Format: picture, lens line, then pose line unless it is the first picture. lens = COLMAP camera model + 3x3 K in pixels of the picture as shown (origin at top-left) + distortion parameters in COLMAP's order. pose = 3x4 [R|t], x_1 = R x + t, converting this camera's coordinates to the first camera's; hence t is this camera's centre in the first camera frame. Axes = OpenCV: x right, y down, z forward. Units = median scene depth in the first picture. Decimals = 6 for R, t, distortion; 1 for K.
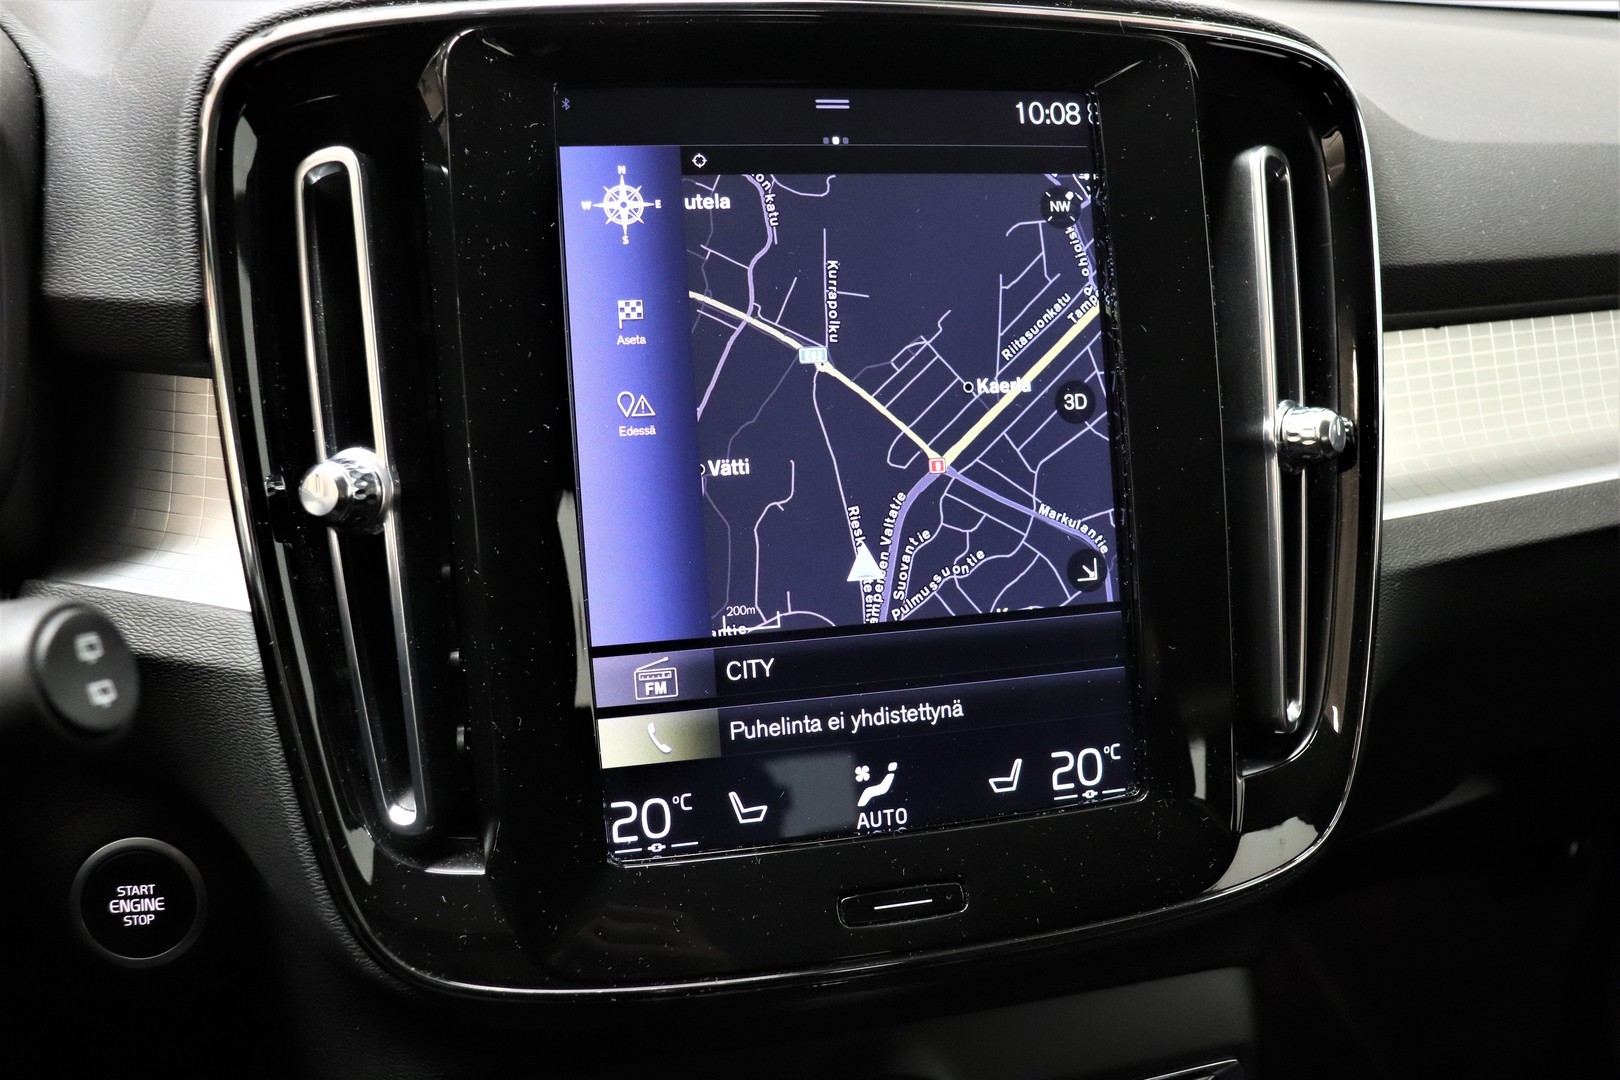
lens RADIAL K [[1441.3, 0, 812.4], [0, 1441.3, 548.3], [0, 0, 1]] dist [-0.165846, 0.183444]
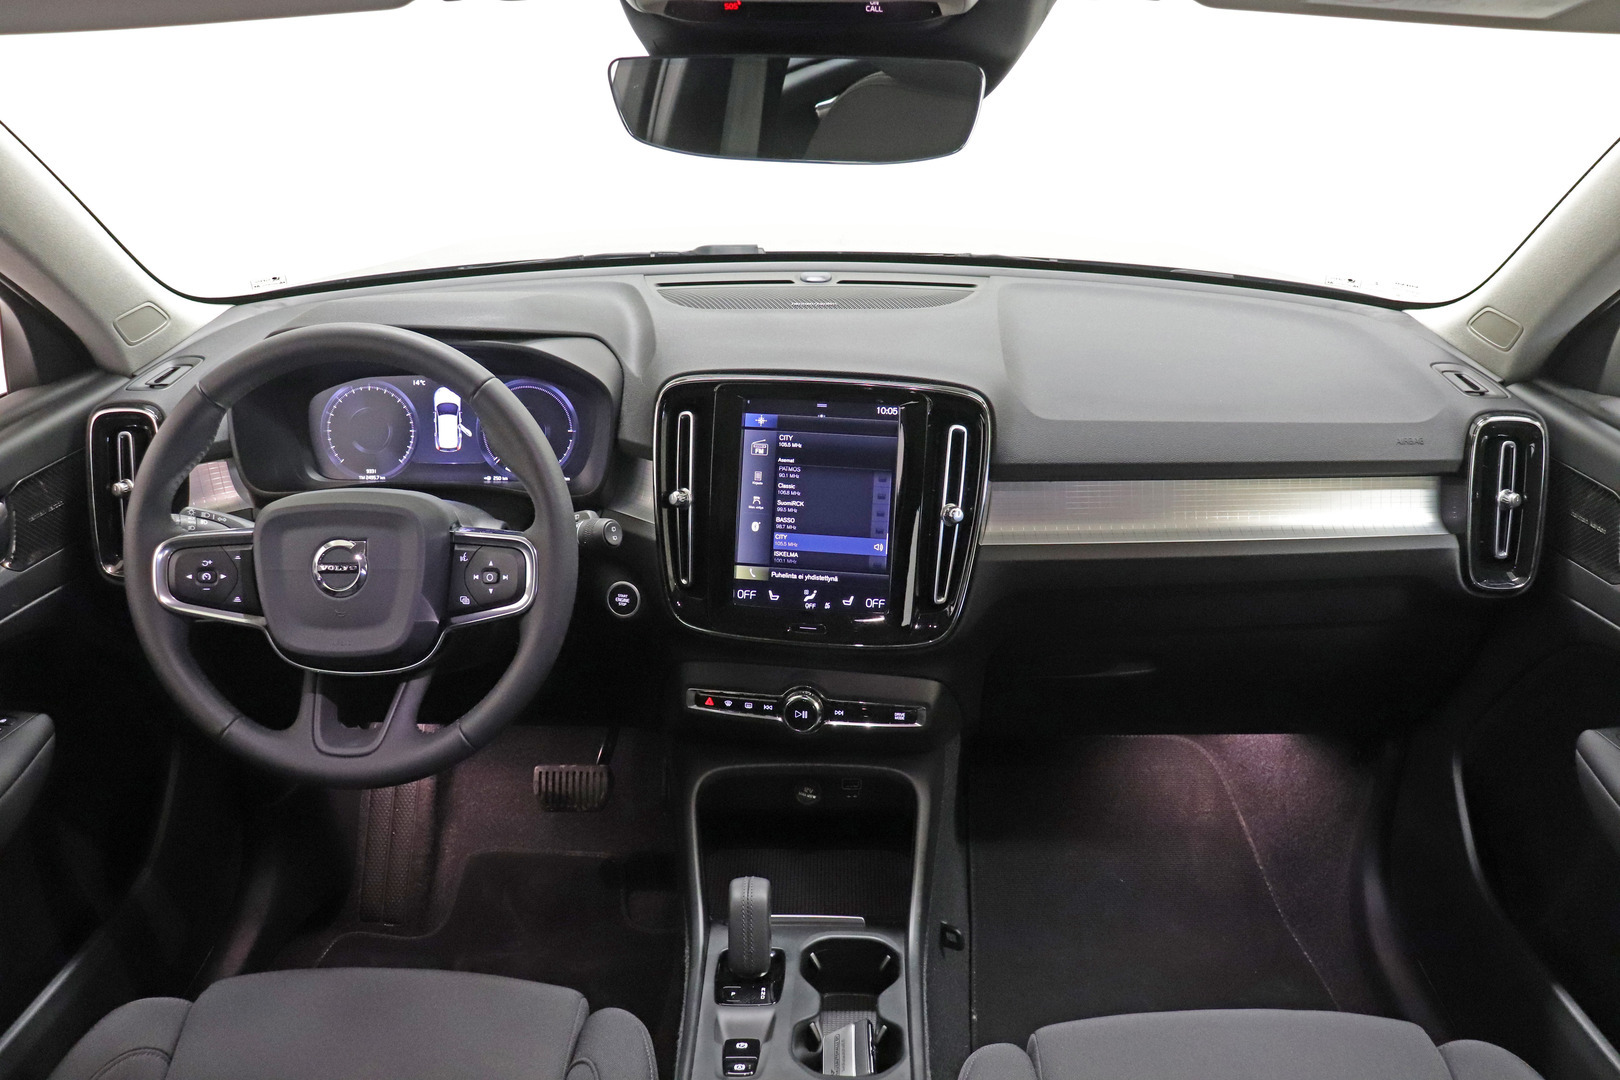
lens RADIAL K [[1322.9, 0, 810.0], [0, 1322.9, 540.0], [0, 0, 1]] dist [-0.184474, 0.180134]
pose [[0.924058, 0.140021, -0.355683, 1.205206], [-0.125520, 0.990047, 0.063652, -0.185119], [0.361056, -0.014173, 0.932437, -2.091323]]
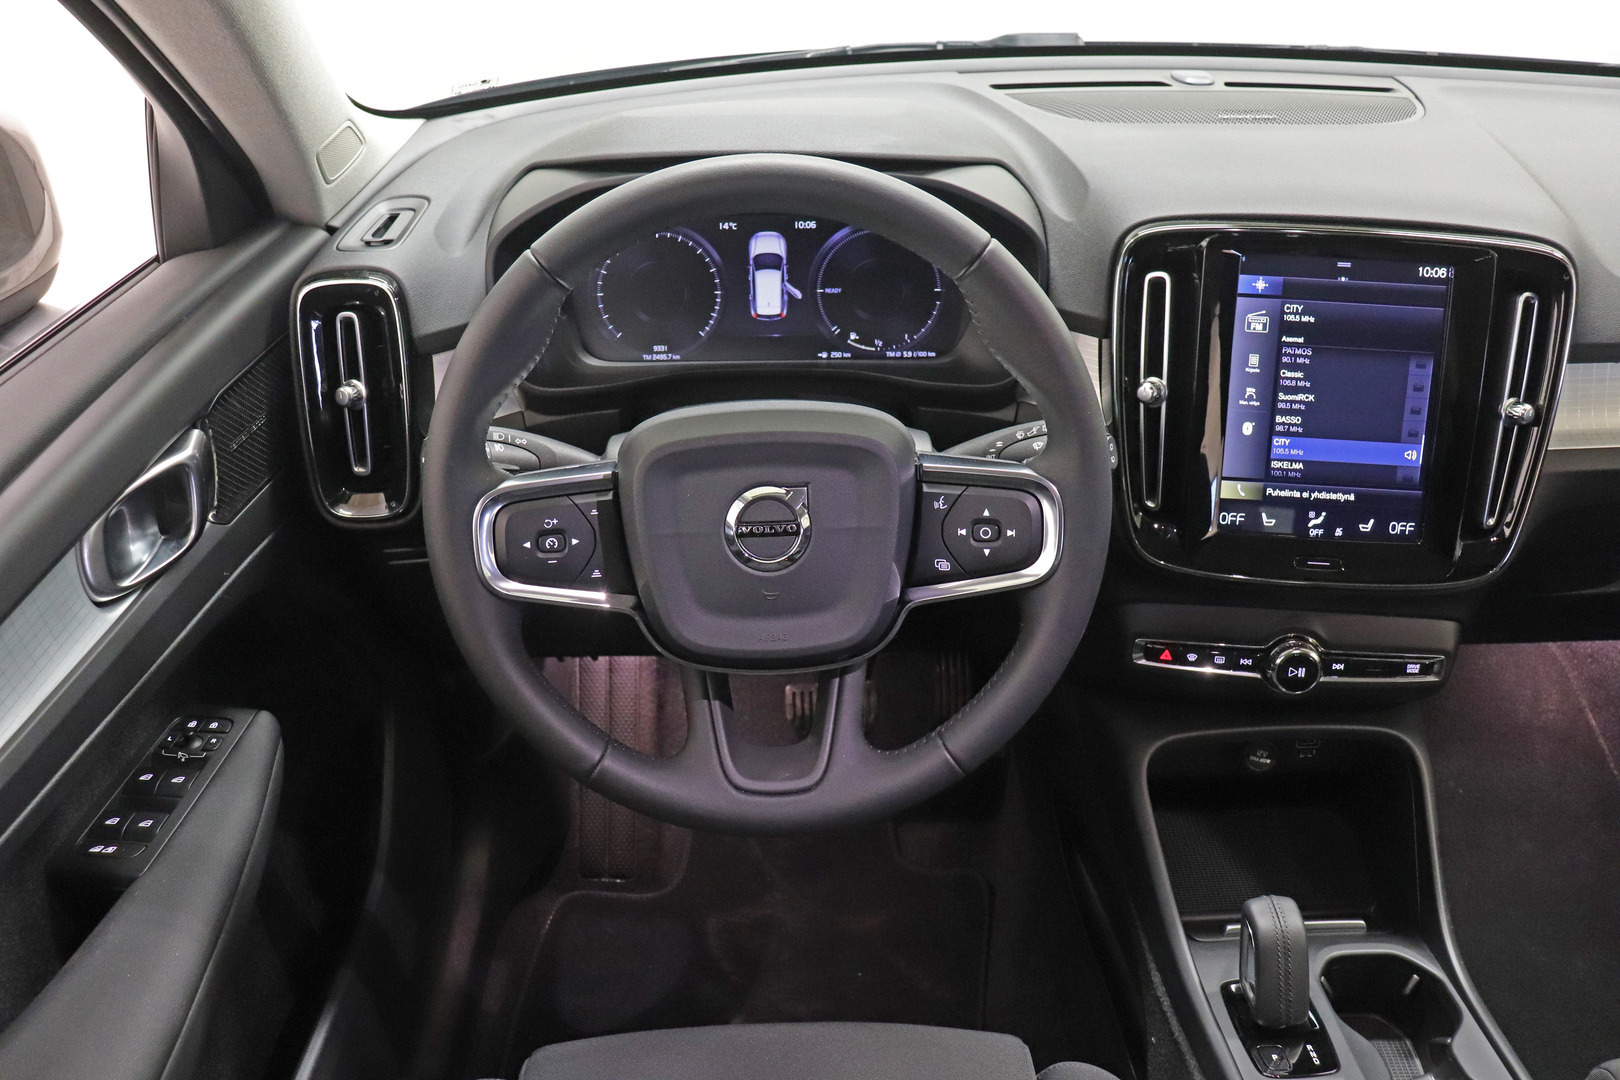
lens RADIAL K [[1322.9, 0, 810.0], [0, 1322.9, 540.0], [0, 0, 1]] dist [-0.184474, 0.180134]
pose [[0.936234, 0.169819, -0.307615, -0.095002], [-0.105984, 0.971163, 0.213564, -0.218598], [0.335011, -0.167344, 0.927234, -1.598902]]
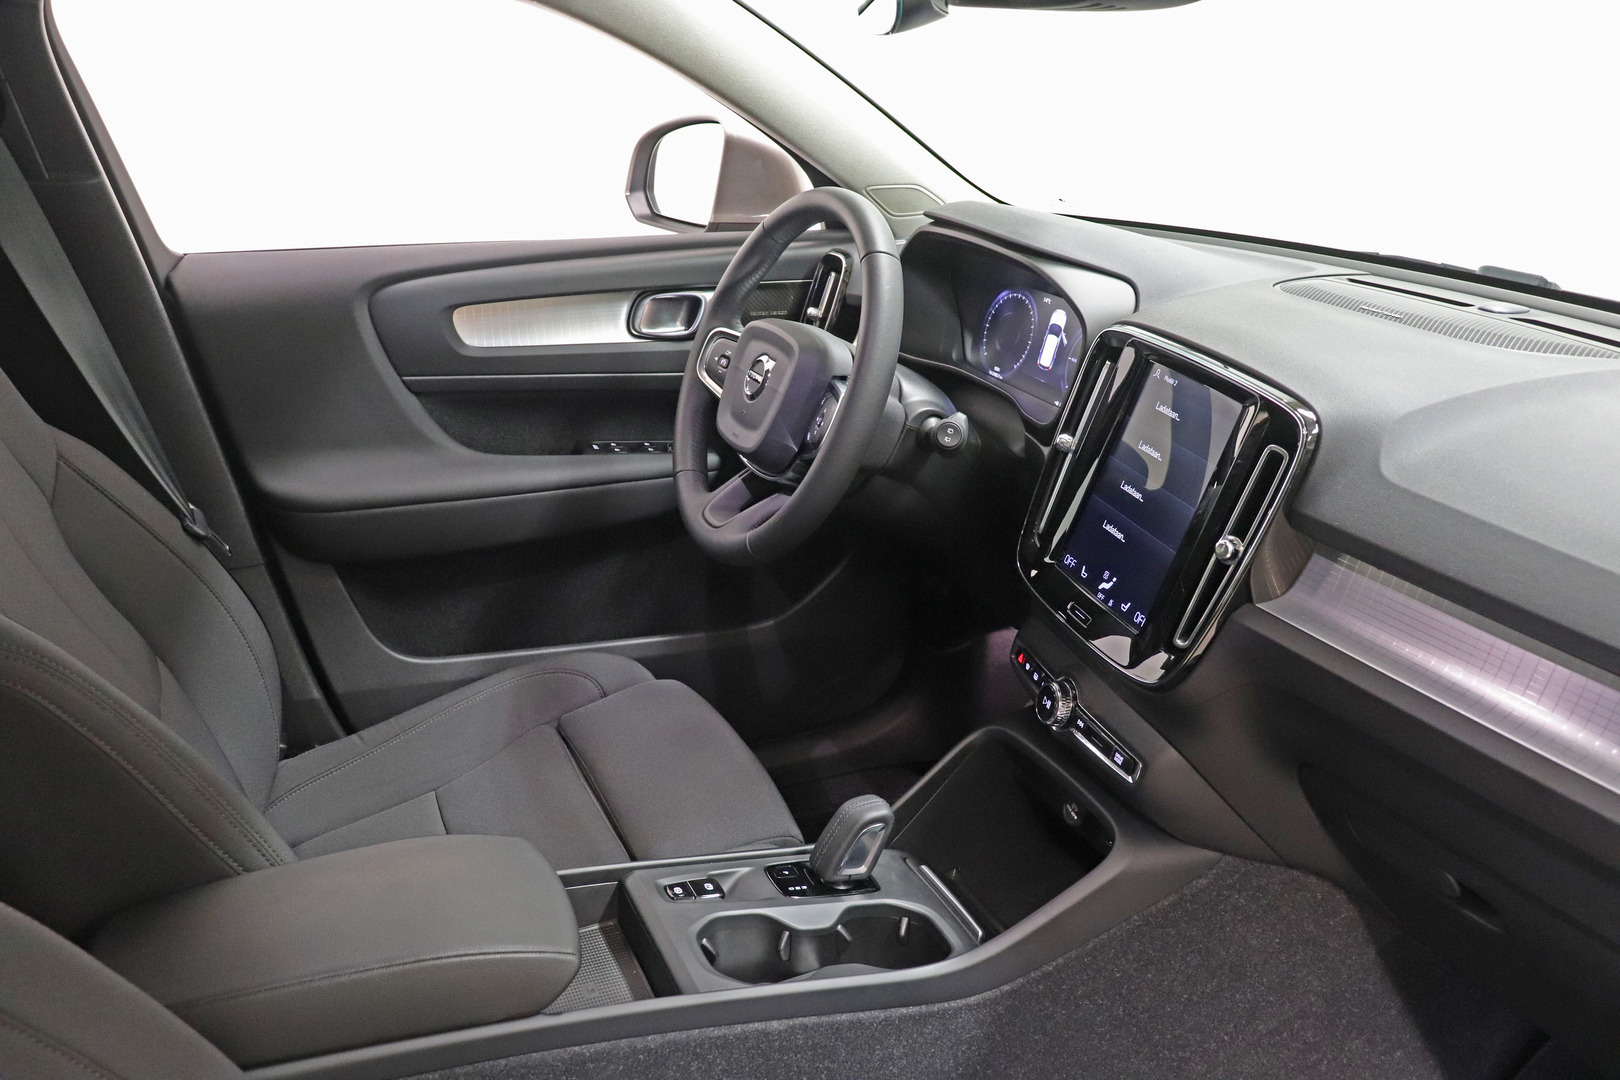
lens RADIAL K [[1322.9, 0, 810.0], [0, 1322.9, 540.0], [0, 0, 1]] dist [-0.184474, 0.180134]
pose [[0.041840, 0.353838, -0.934370, 2.689427], [-0.372576, 0.873260, 0.314013, -0.590463], [0.927058, 0.334986, 0.168369, -0.126784]]
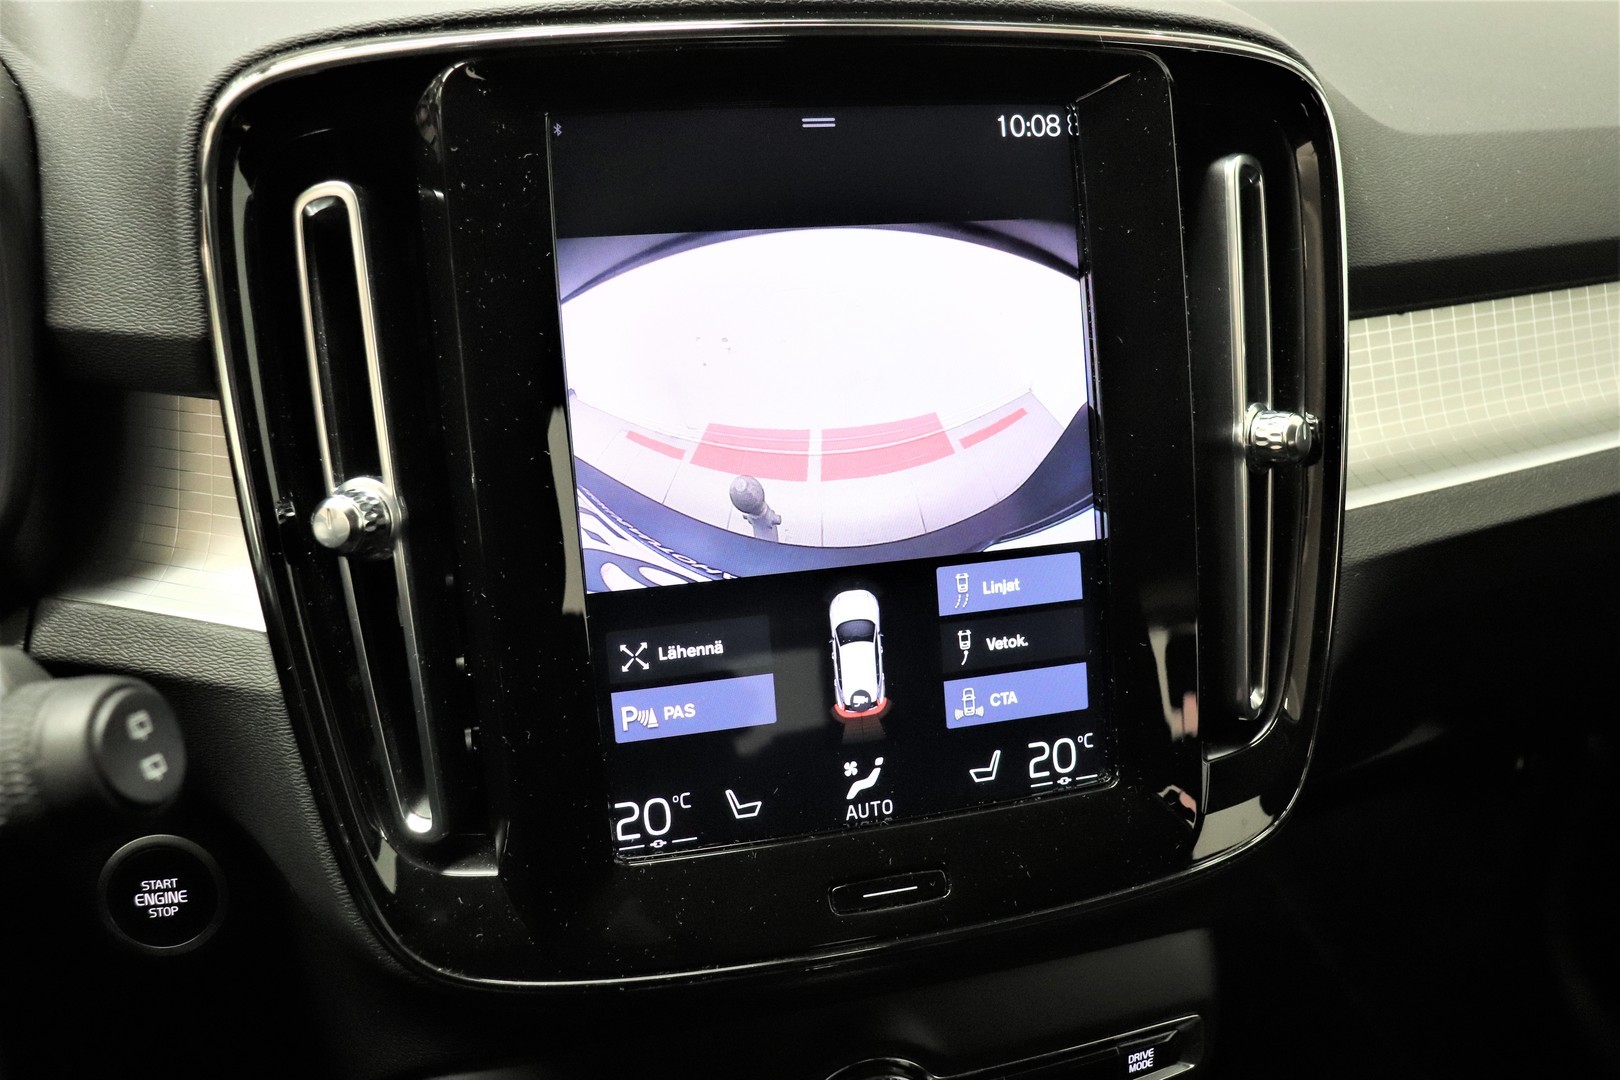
lens RADIAL K [[1448.4, 0, 810.0], [0, 1448.4, 540.0], [0, 0, 1]] dist [-0.166460, 0.195039]
pose [[0.999640, -0.008716, 0.025376, -0.020694], [0.006617, 0.996637, 0.081671, -0.098025], [-0.026003, -0.081473, 0.996336, -0.045348]]
